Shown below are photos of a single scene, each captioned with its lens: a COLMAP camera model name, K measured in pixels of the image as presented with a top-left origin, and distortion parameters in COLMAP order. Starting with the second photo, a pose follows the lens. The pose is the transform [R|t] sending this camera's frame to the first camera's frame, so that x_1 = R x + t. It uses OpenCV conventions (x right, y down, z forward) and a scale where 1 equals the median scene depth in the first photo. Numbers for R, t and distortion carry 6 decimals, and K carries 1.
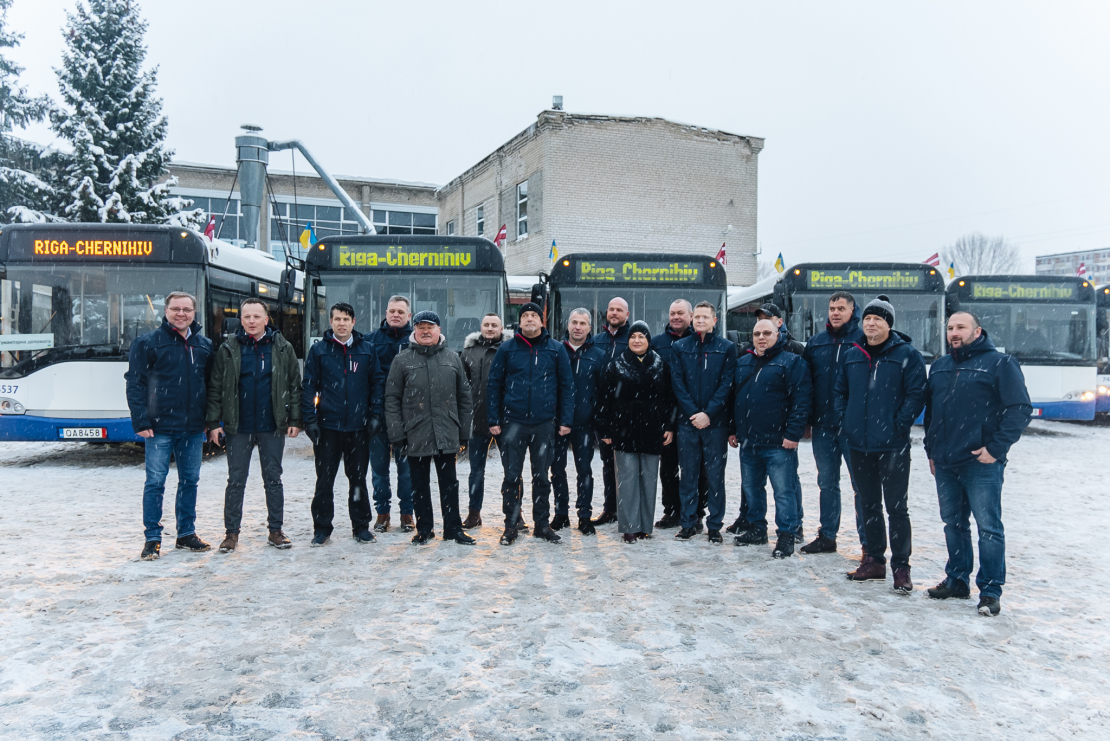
lens RADIAL K [[827.1, 0, 555.0], [0, 827.1, 370.5], [0, 0, 1]] dist [-0.000659, 0.005457]
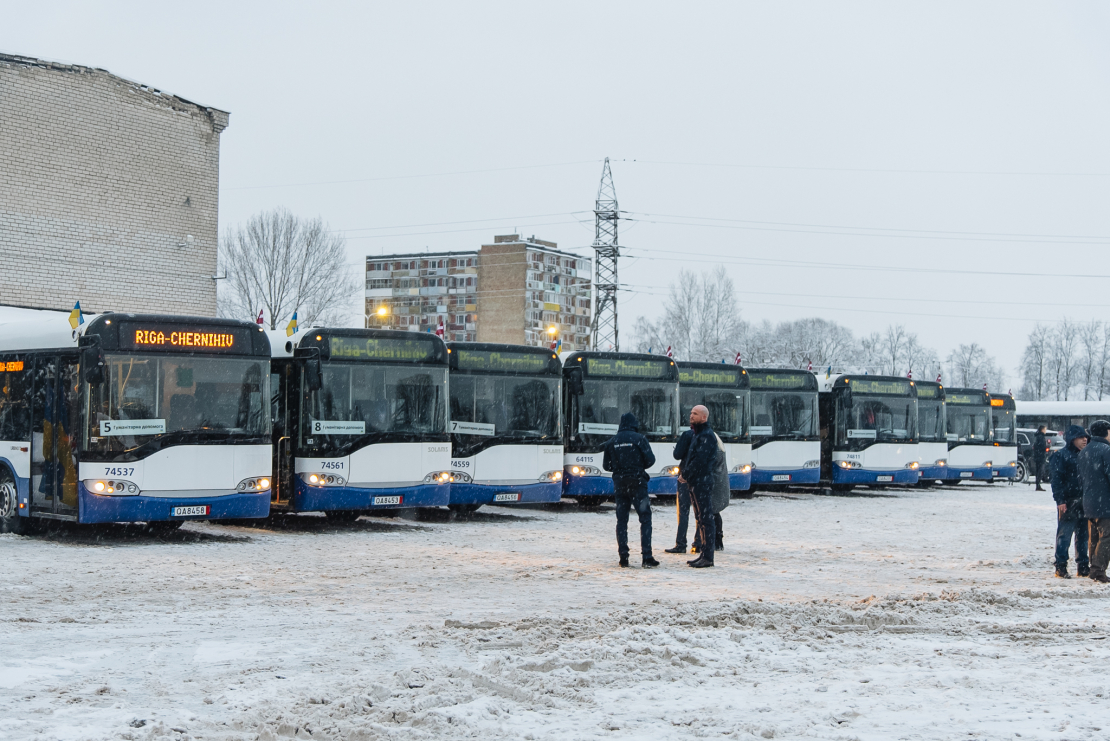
lens RADIAL K [[1607.8, 0, 555.0], [0, 1607.8, 370.5], [0, 0, 1]] dist [0.022398, -0.011306]
pose [[0.791477, 0.023950, 0.610729, -0.380389], [0.003944, 0.999011, -0.044288, -0.003361], [-0.611186, 0.037462, 0.790600, -0.247384]]
